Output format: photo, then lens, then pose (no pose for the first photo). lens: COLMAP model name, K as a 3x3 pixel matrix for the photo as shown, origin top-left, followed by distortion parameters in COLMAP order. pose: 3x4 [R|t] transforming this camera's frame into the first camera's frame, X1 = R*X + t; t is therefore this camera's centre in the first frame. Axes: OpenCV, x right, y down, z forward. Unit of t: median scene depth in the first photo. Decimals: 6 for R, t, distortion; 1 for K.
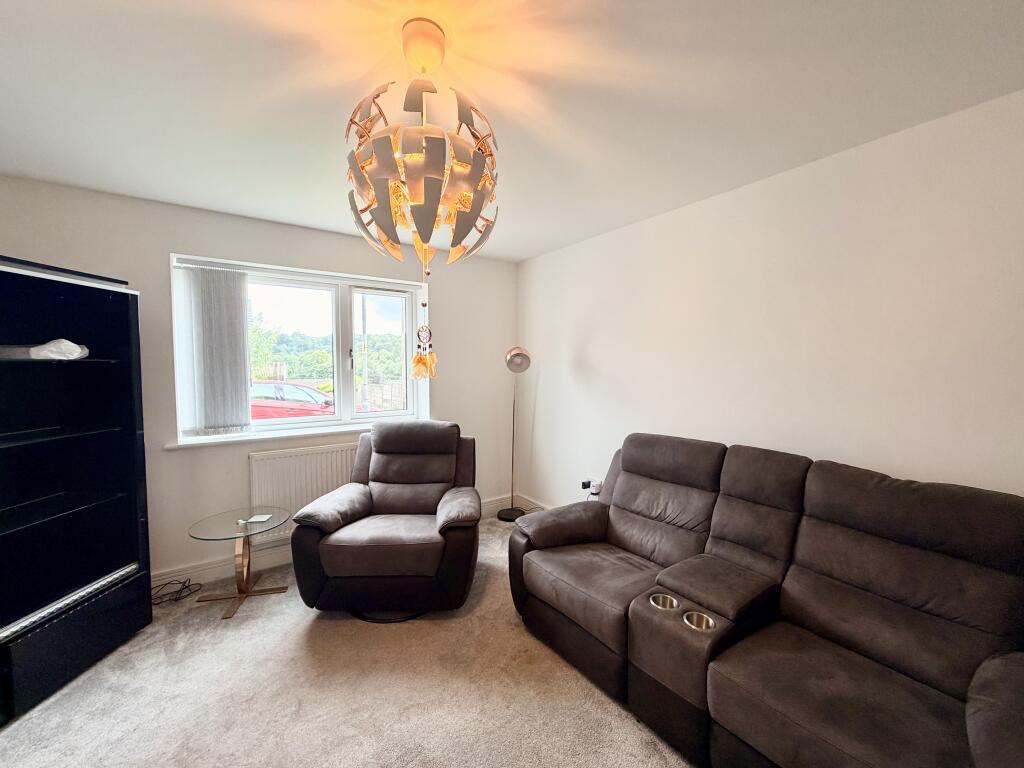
lens RADIAL K [[408.4, 0, 519.4], [0, 408.4, 383.6], [0, 0, 1]] dist [0.000204, -0.000038]
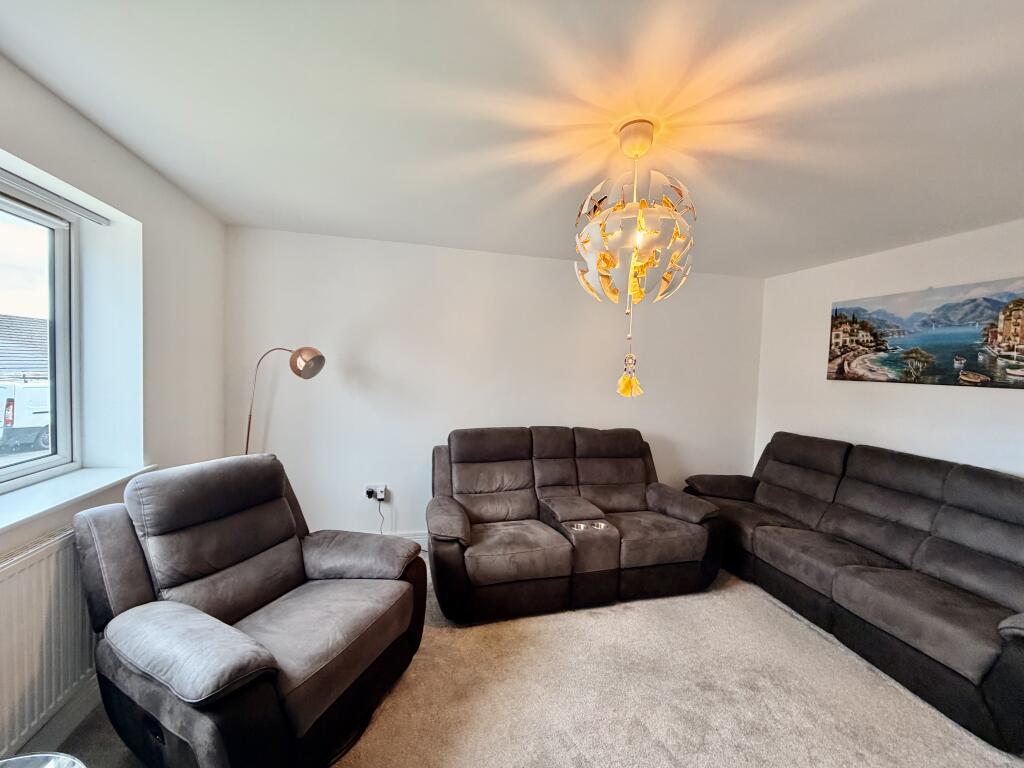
lens RADIAL K [[408.4, 0, 508.3], [0, 408.4, 381.8], [0, 0, 1]] dist [0.000204, -0.000038]
pose [[0.352501, -0.022740, 0.935535, -0.890993], [0.008043, 0.999741, 0.021270, -0.048510], [-0.935777, 0.000027, 0.352592, 0.513345]]
